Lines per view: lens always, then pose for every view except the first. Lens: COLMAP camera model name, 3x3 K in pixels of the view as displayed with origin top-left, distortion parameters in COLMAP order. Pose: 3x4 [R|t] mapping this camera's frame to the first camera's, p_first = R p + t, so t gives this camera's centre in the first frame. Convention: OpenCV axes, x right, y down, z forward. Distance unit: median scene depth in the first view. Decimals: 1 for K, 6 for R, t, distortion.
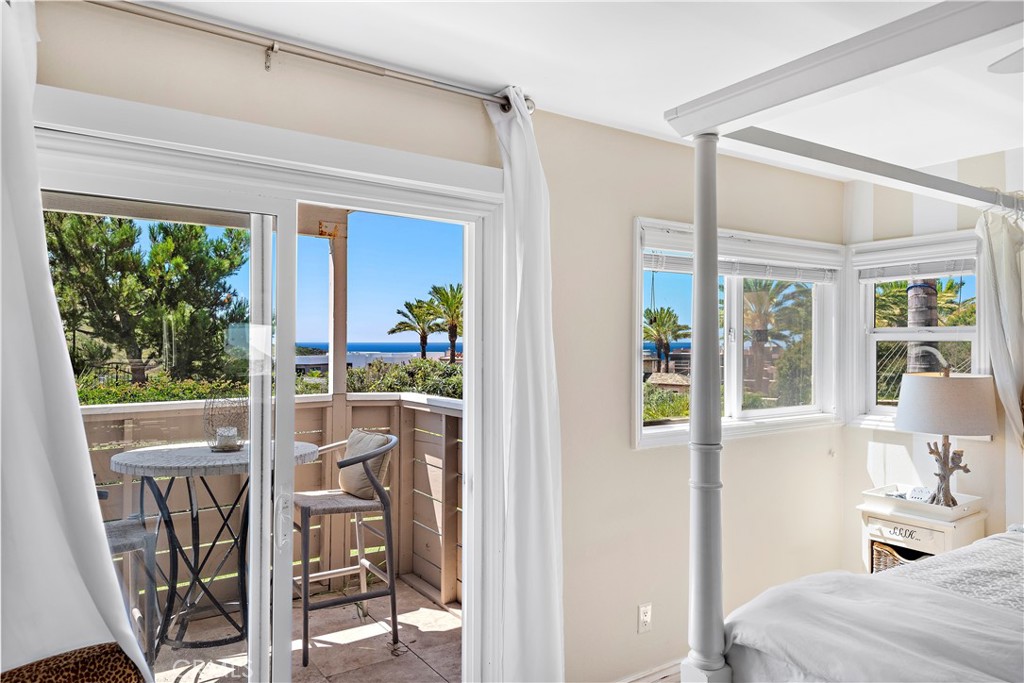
lens RADIAL K [[681.5, 0, 510.5], [0, 681.5, 345.5], [0, 0, 1]] dist [0.039033, -0.026153]
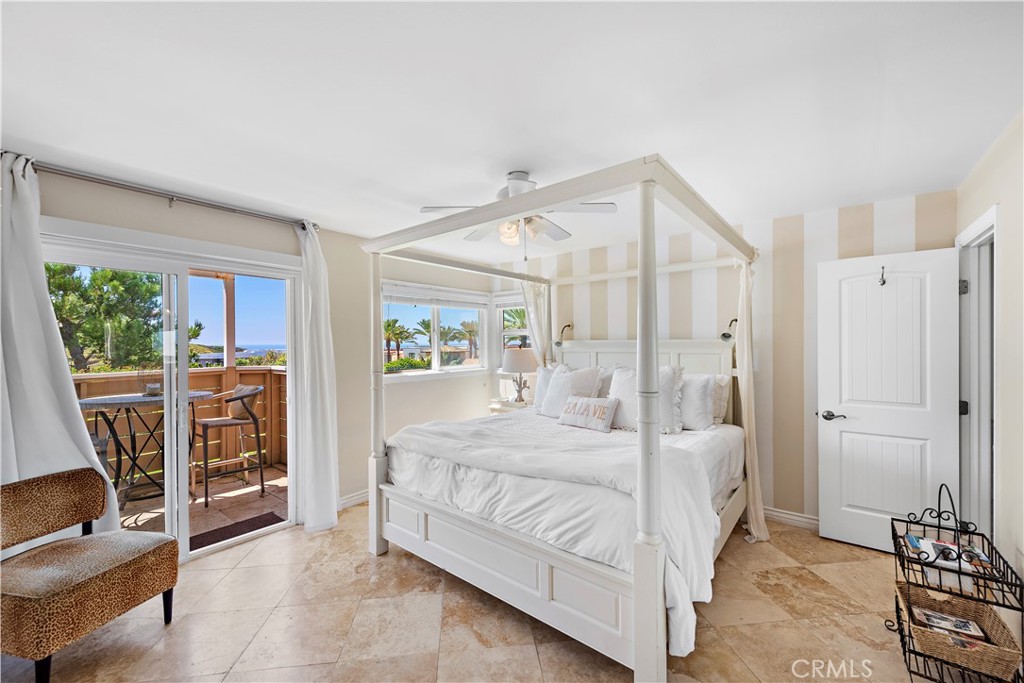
lens RADIAL K [[414.7, 0, 514.0], [0, 414.7, 345.4], [0, 0, 1]] dist [0.019762, -0.007253]
pose [[0.952605, -0.011432, 0.303996, 0.128361], [0.010008, 0.999930, 0.006243, 0.016299], [-0.304047, -0.002905, 0.952653, -0.278999]]
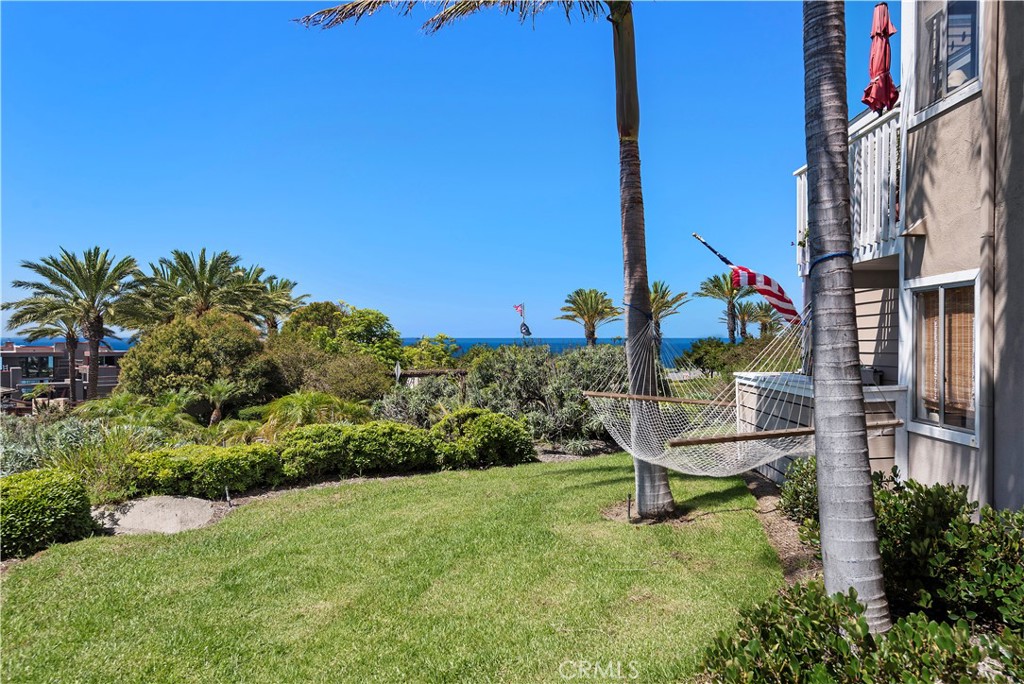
lens RADIAL K [[681.5, 0, 510.5], [0, 681.5, 346.0], [0, 0, 1]] dist [0.039033, -0.026153]
pose [[0.588973, -0.010312, 0.808087, -0.117383], [0.003805, 0.999943, 0.009987, -0.014528], [-0.808144, -0.002807, 0.588979, 1.149946]]
